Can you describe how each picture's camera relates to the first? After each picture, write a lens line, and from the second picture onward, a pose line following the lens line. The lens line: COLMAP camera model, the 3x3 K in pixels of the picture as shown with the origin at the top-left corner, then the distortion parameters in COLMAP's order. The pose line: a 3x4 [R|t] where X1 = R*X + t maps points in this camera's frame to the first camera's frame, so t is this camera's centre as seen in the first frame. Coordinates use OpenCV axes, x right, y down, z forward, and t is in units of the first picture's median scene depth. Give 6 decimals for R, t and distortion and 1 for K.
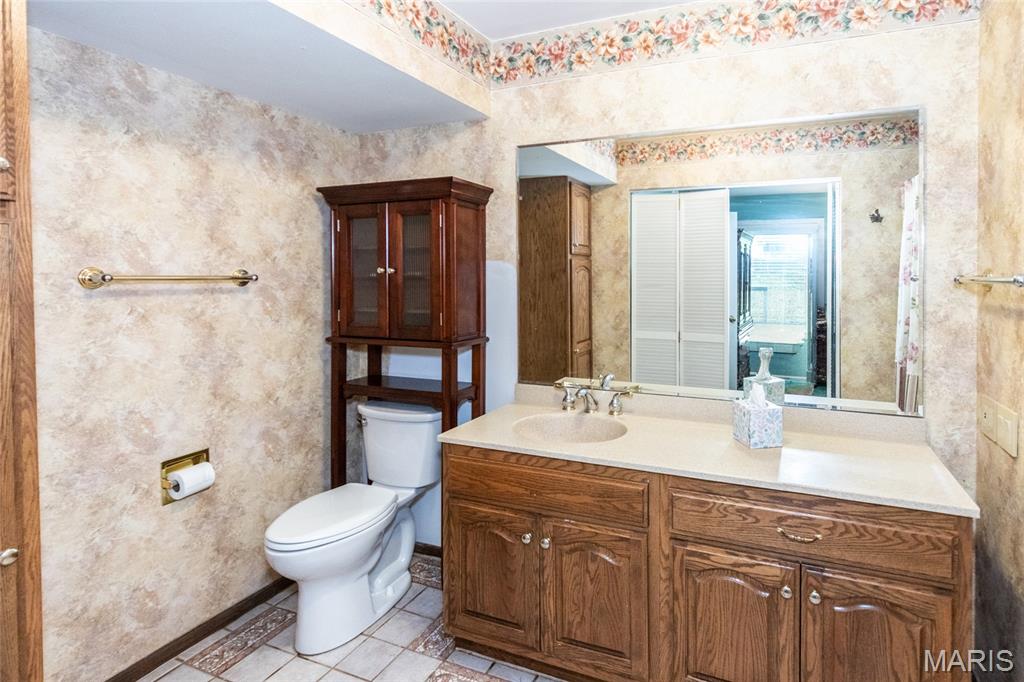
lens RADIAL K [[489.2, 0, 580.0], [0, 489.2, 284.3], [0, 0, 1]] dist [-0.004441, -0.000786]
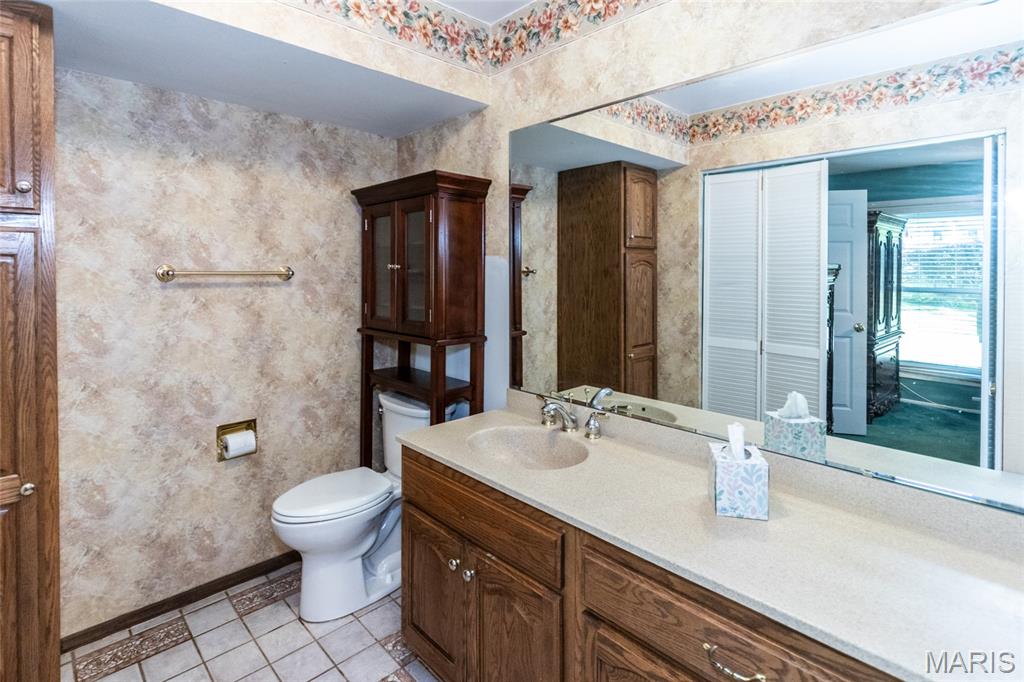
lens RADIAL K [[489.2, 0, 515.5], [0, 489.2, 277.5], [0, 0, 1]] dist [-0.004441, -0.000786]
pose [[0.916715, 0.007358, -0.399475, 0.281042], [-0.008607, 0.999962, -0.001333, -0.006641], [0.399450, 0.004661, 0.916743, 0.173773]]
